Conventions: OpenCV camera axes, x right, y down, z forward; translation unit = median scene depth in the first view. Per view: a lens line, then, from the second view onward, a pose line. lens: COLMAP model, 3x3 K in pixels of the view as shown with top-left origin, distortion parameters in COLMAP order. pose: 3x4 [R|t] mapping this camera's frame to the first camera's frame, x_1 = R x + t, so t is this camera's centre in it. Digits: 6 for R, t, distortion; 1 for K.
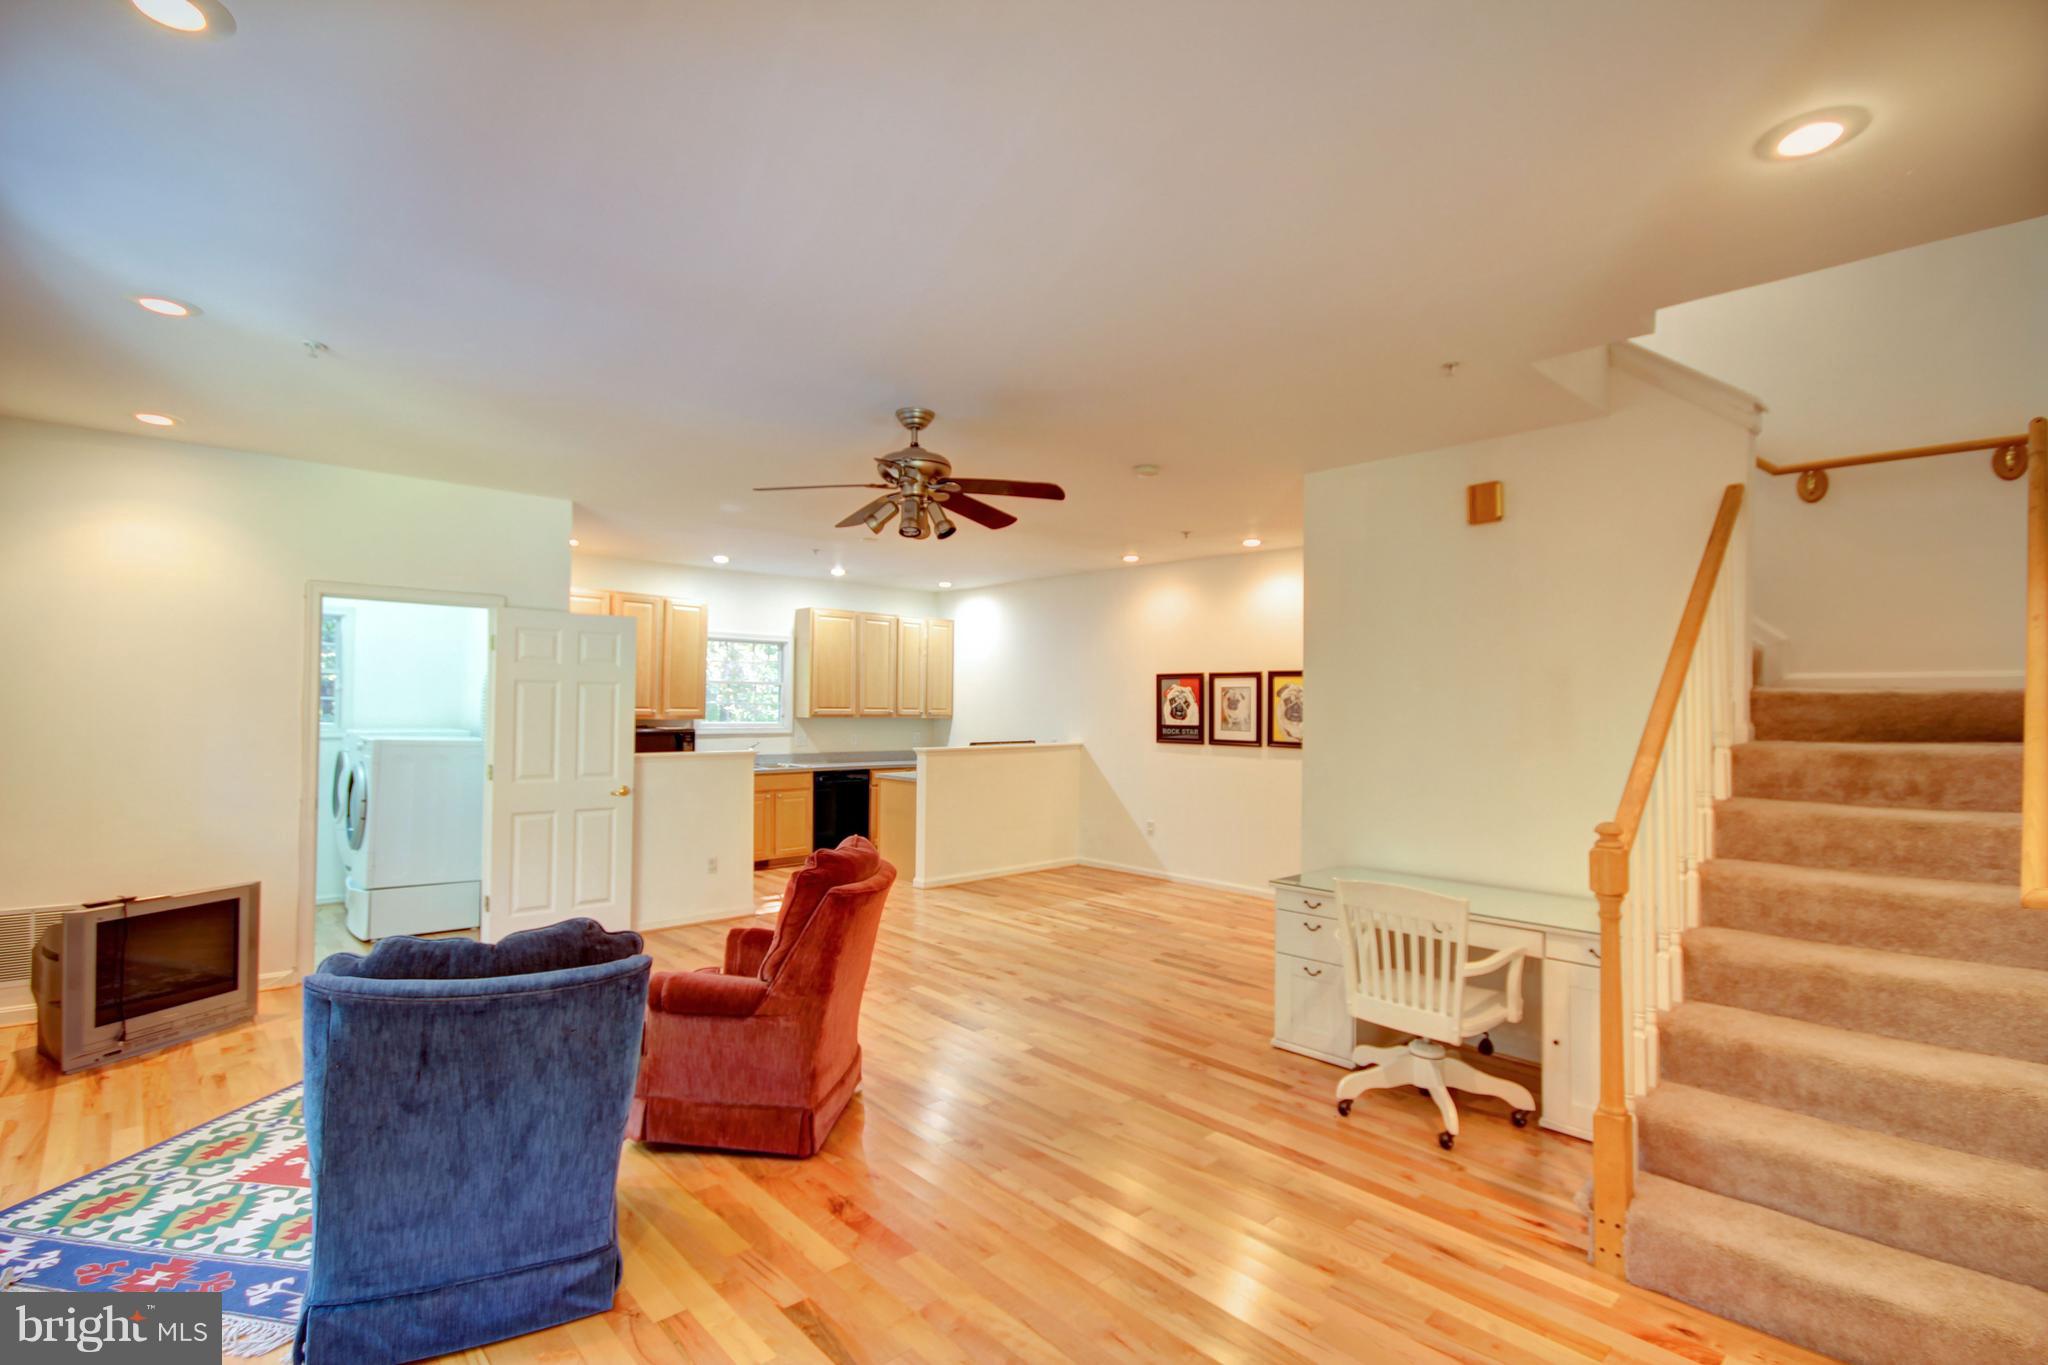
lens RADIAL K [[951.1, 0, 1012.8], [0, 951.1, 688.0], [0, 0, 1]] dist [0.006242, -0.008621]
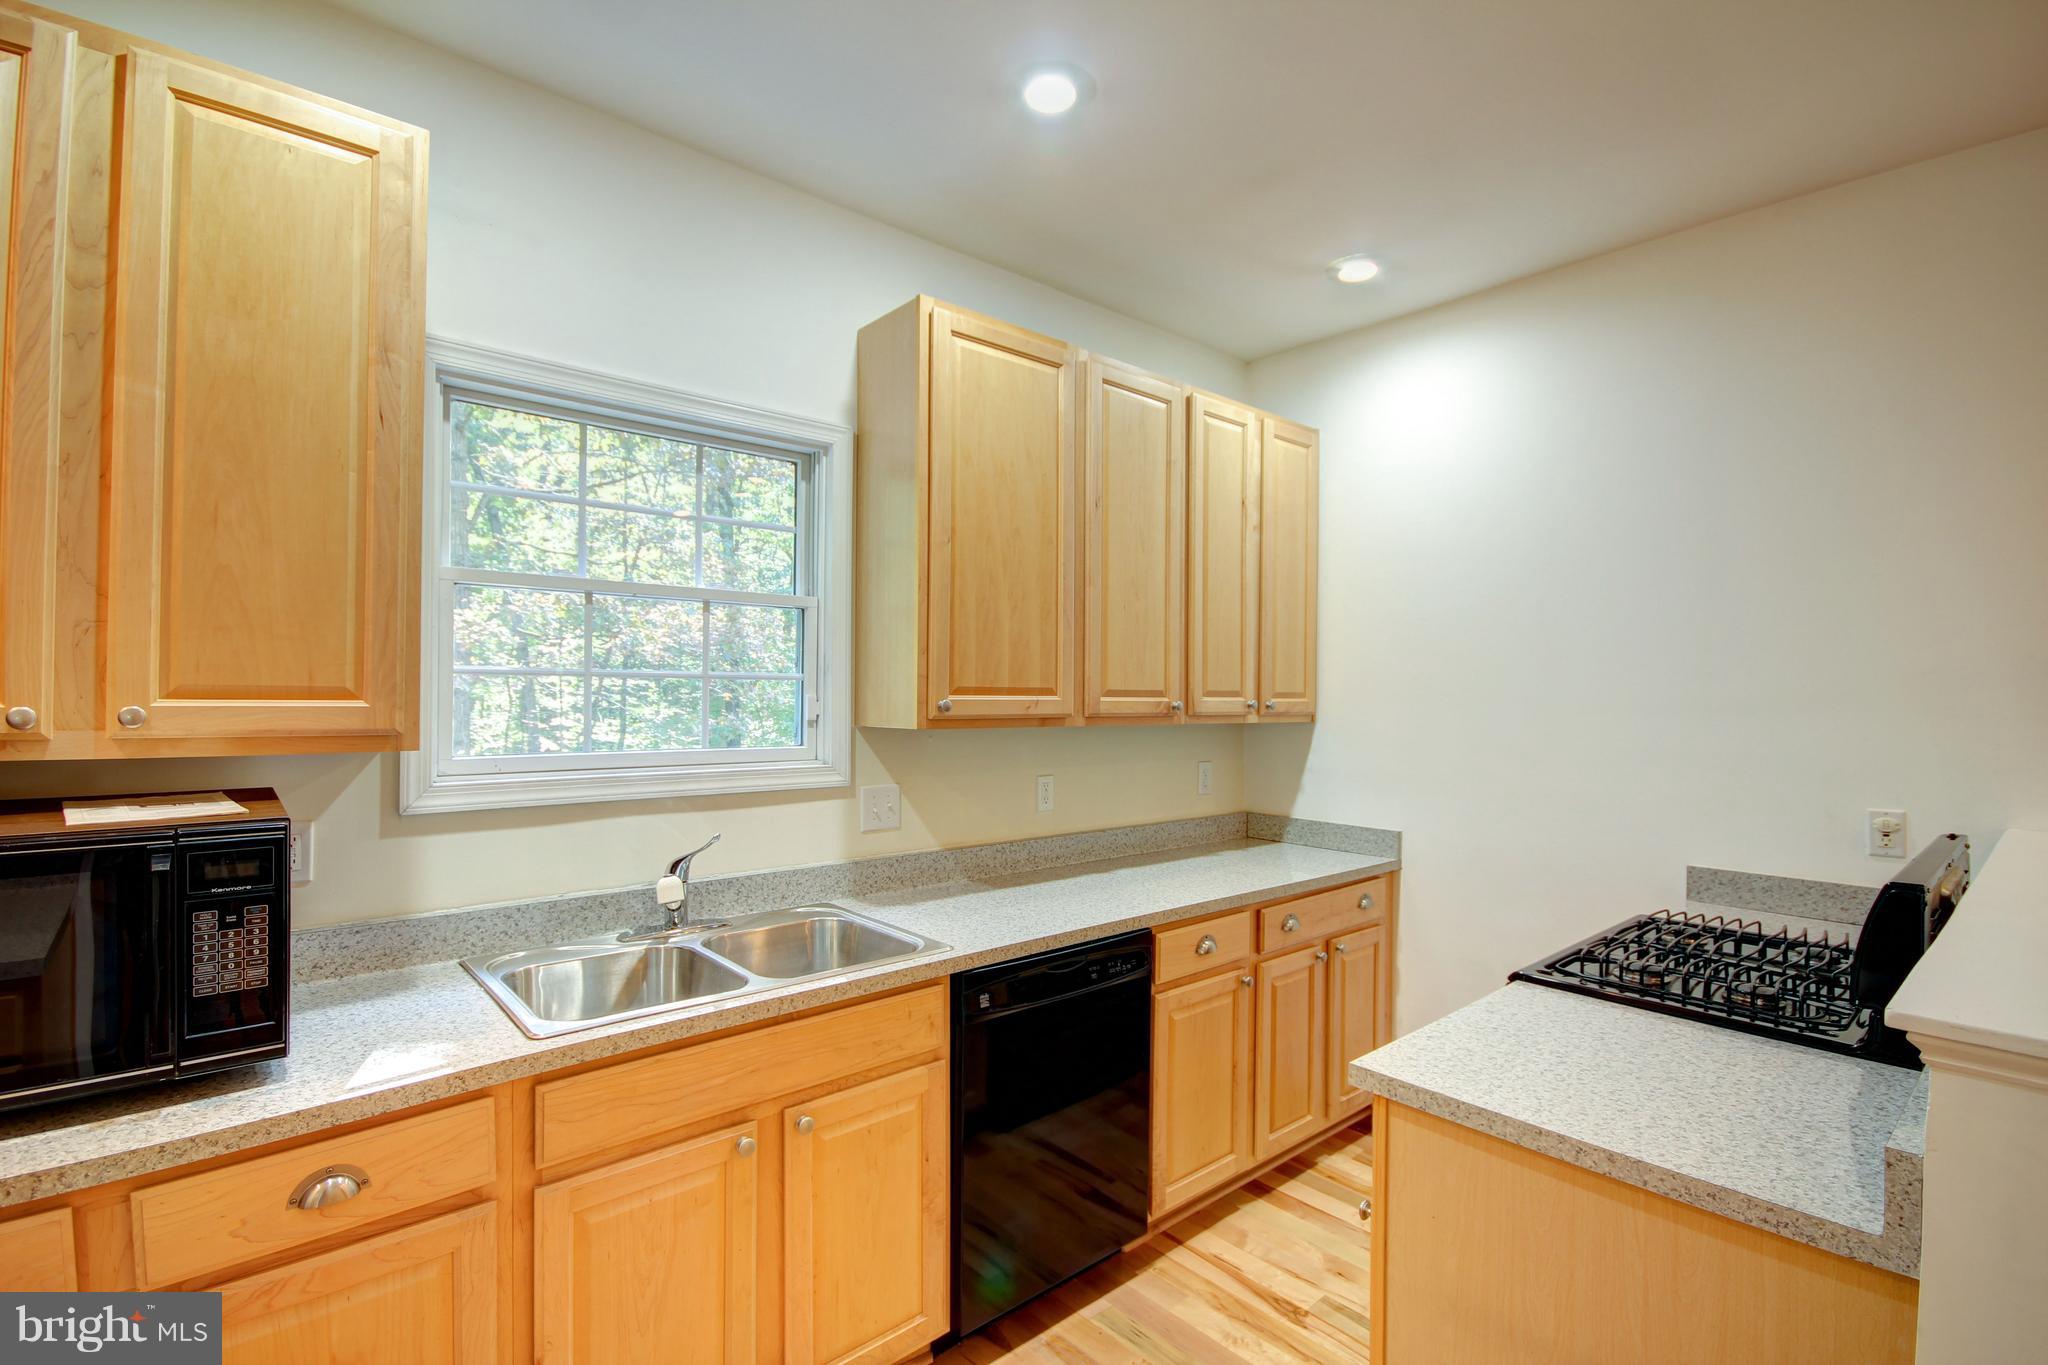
lens RADIAL K [[951.1, 0, 1031.7], [0, 951.1, 686.9], [0, 0, 1]] dist [0.006242, -0.008621]
pose [[0.999969, -0.007466, 0.002308, -0.181796], [0.007449, 0.999946, 0.007187, 0.017984], [-0.002362, -0.007169, 0.999972, 0.734958]]
